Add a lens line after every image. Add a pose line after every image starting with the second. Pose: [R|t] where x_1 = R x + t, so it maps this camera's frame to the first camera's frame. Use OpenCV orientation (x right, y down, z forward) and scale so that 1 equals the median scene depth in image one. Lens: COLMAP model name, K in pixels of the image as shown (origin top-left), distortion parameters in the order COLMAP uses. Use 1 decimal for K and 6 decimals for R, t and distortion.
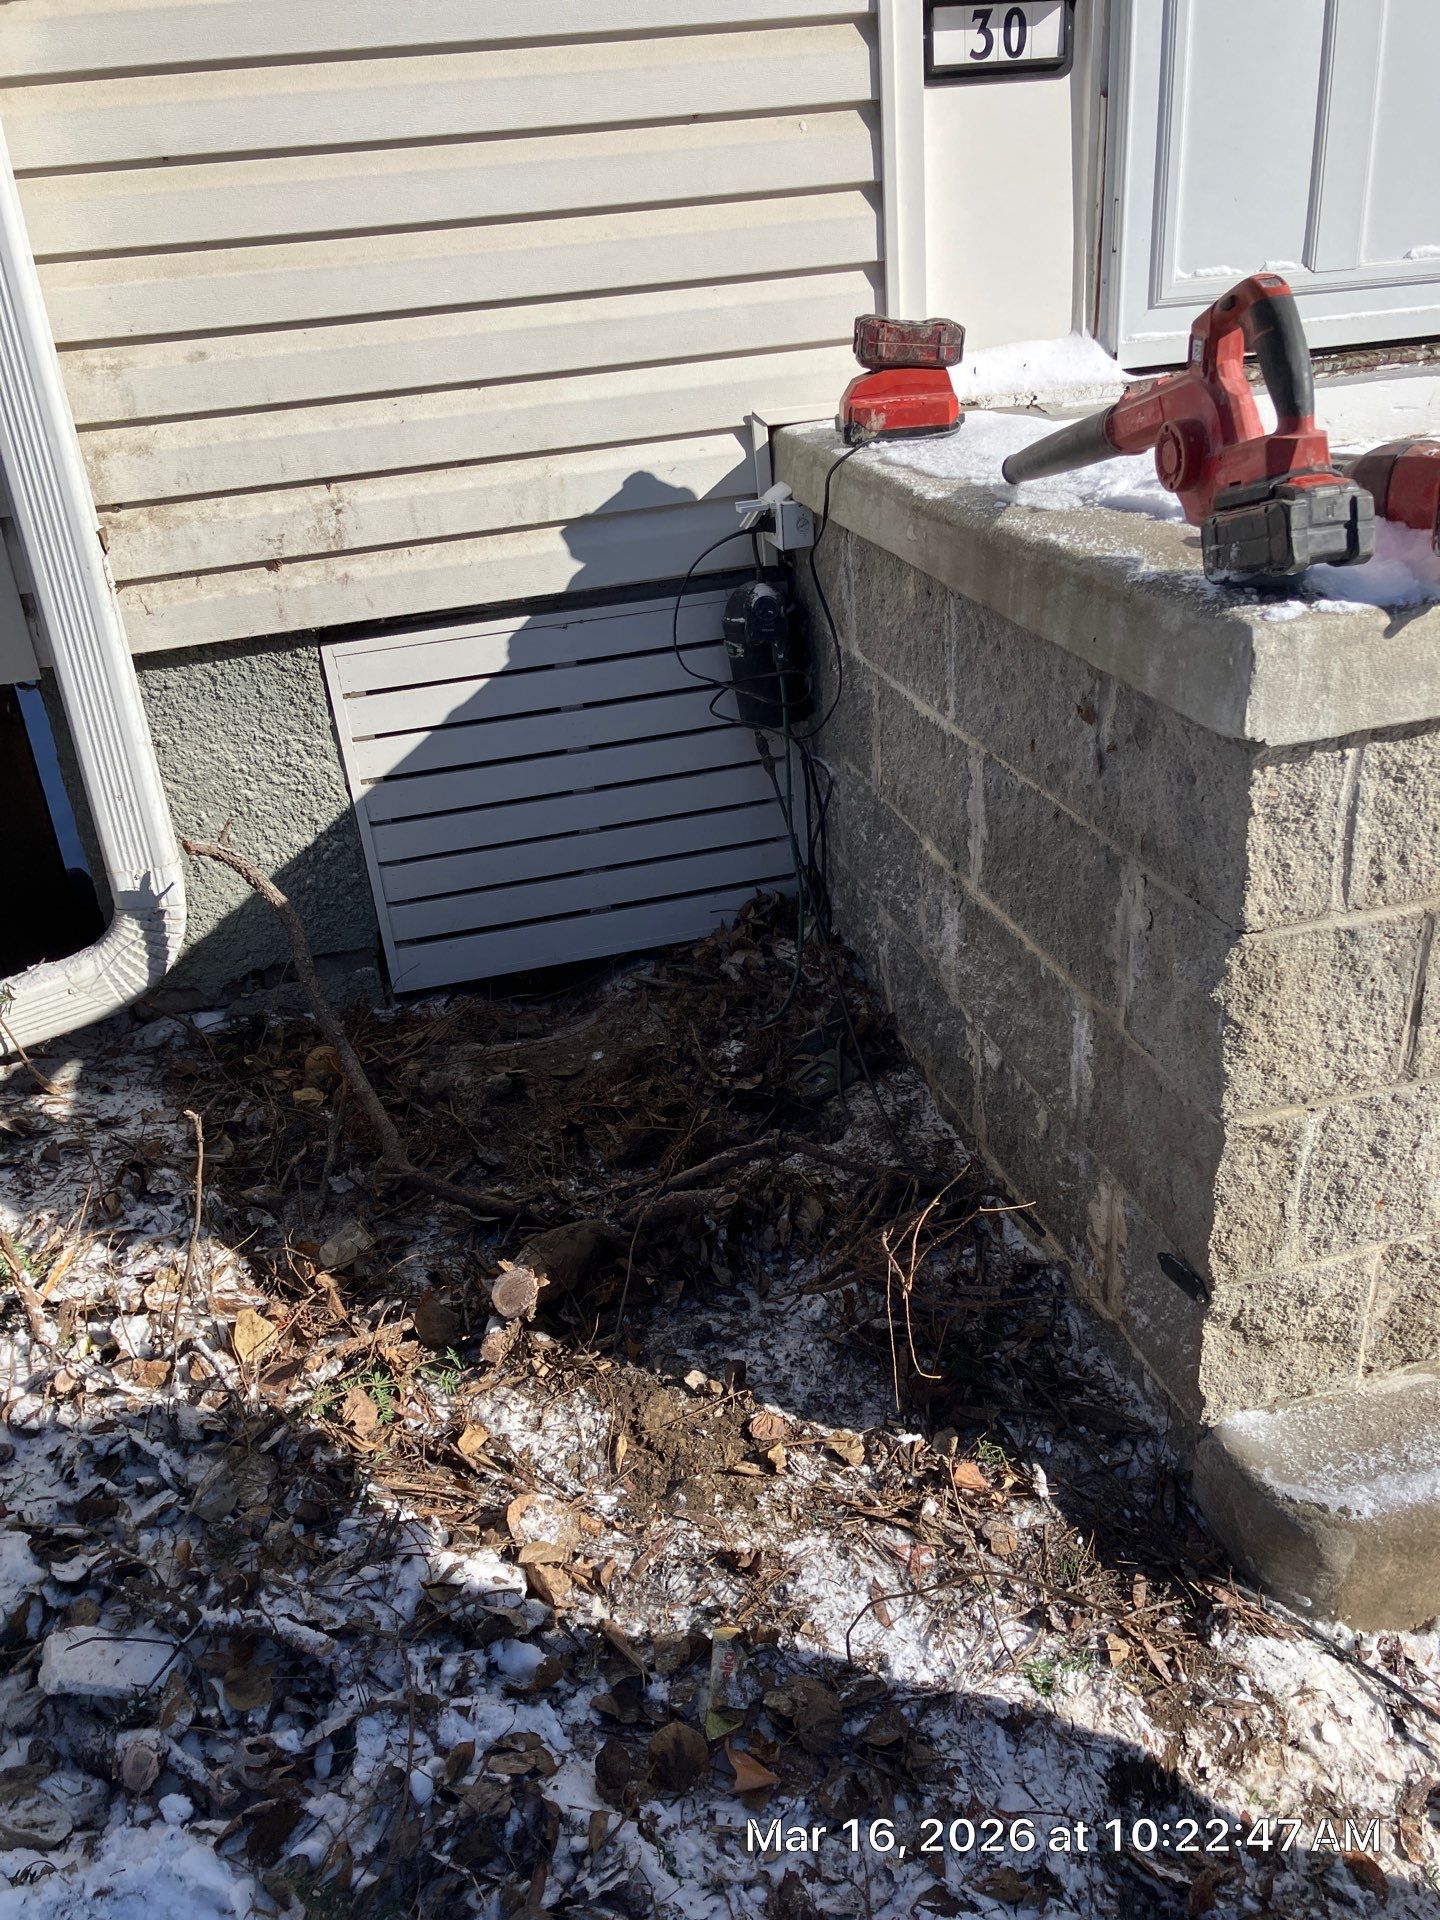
lens RADIAL K [[1533.7, 0, 718.4], [0, 1533.7, 961.4], [0, 0, 1]] dist [0.031840, -0.027987]
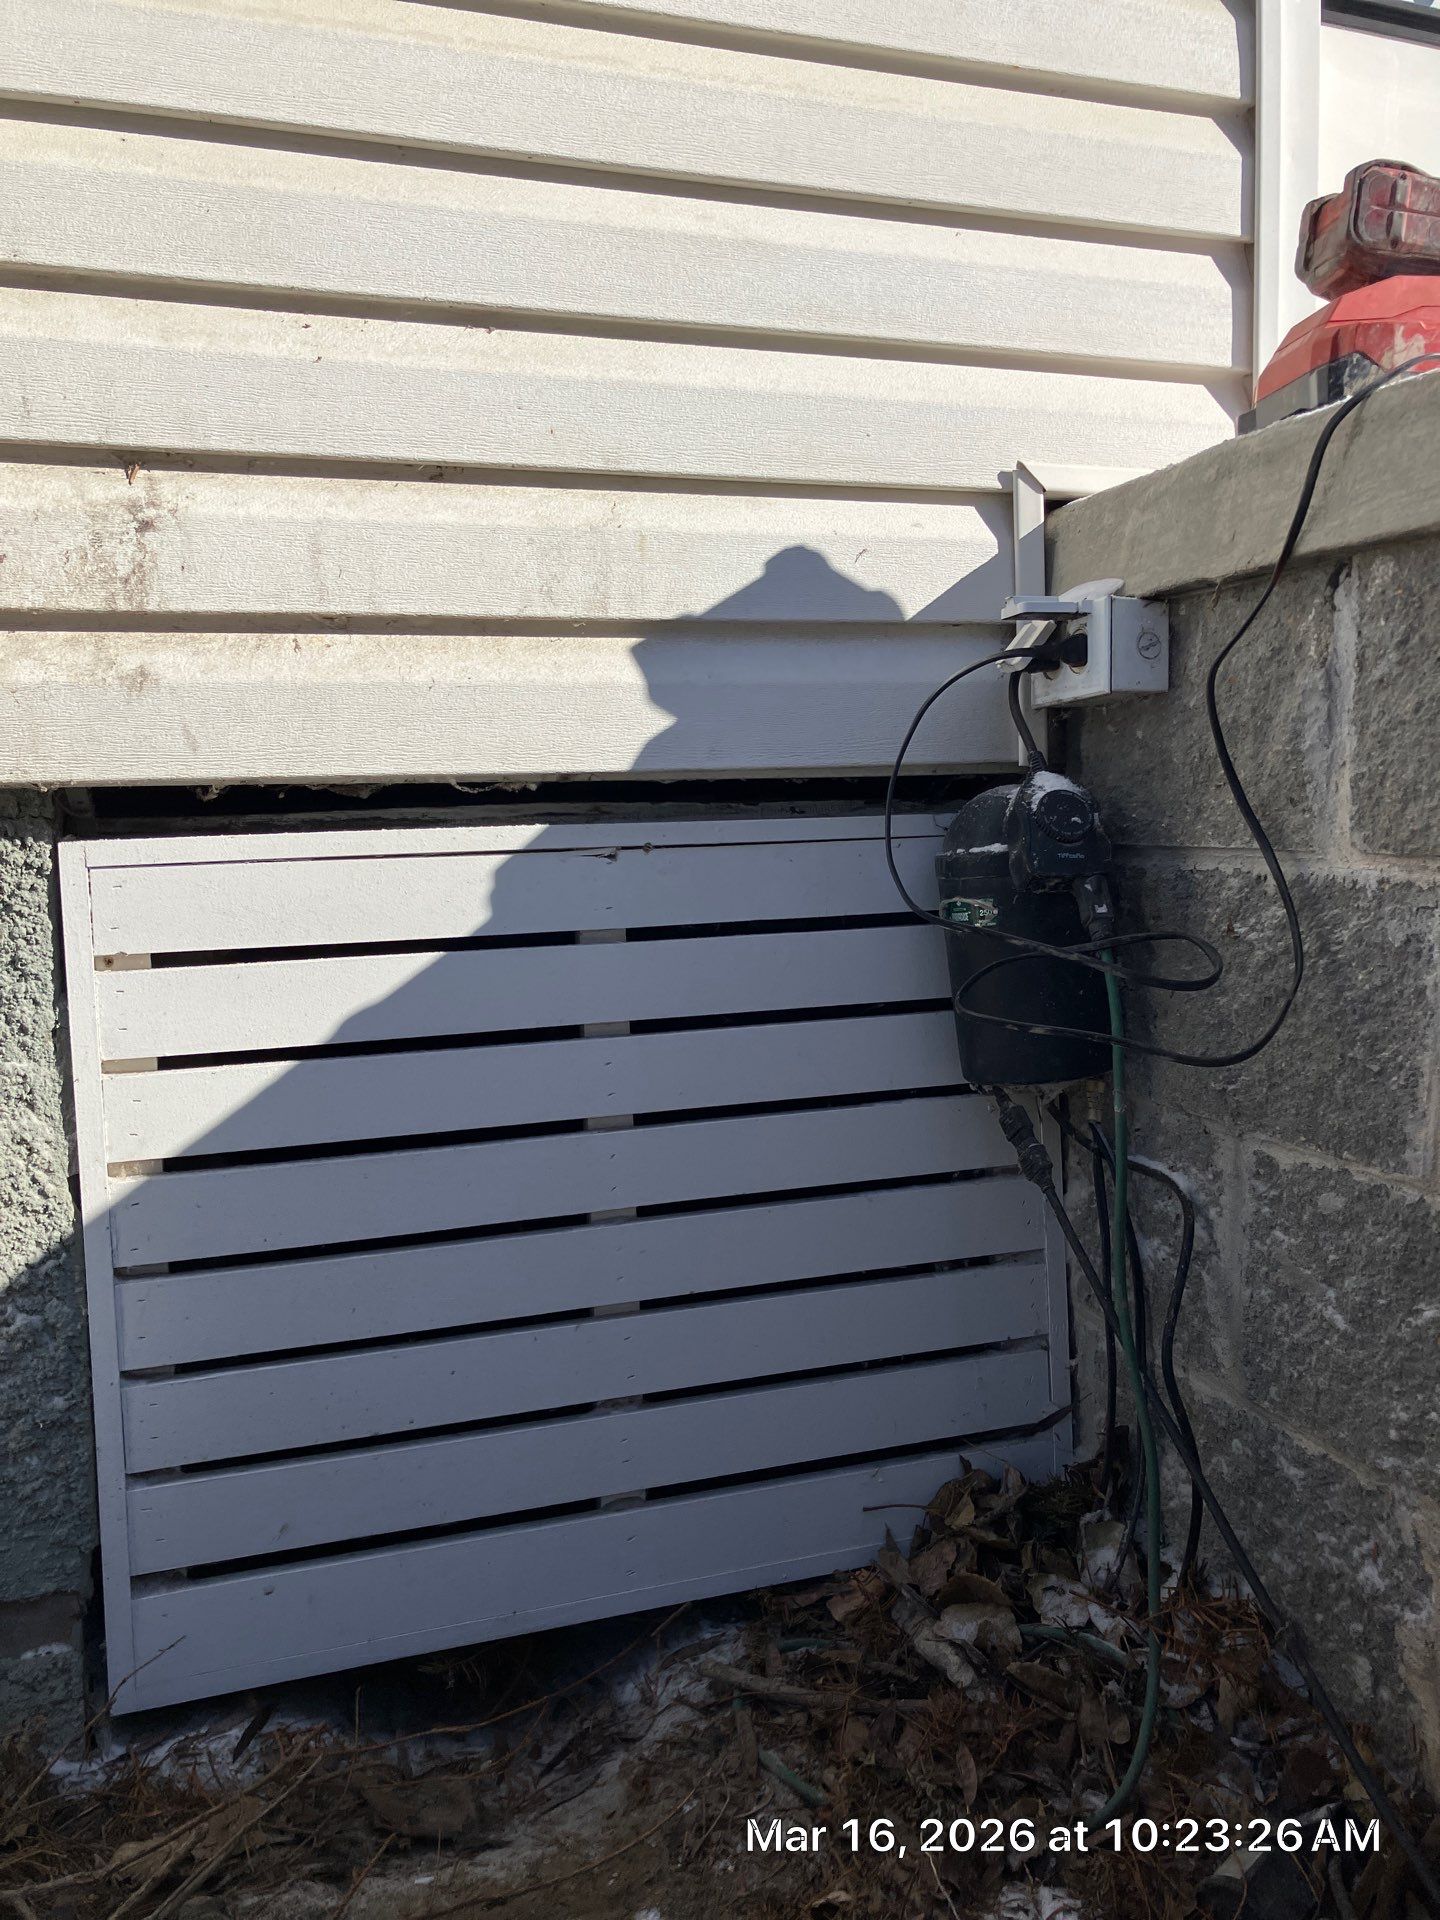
lens RADIAL K [[1533.7, 0, 731.8], [0, 1533.7, 948.6], [0, 0, 1]] dist [0.031840, -0.027987]
pose [[0.992998, 0.053172, 0.105485, -0.116865], [-0.009384, 0.925653, -0.378258, -0.015118], [-0.117755, 0.374620, 0.919671, 0.601433]]
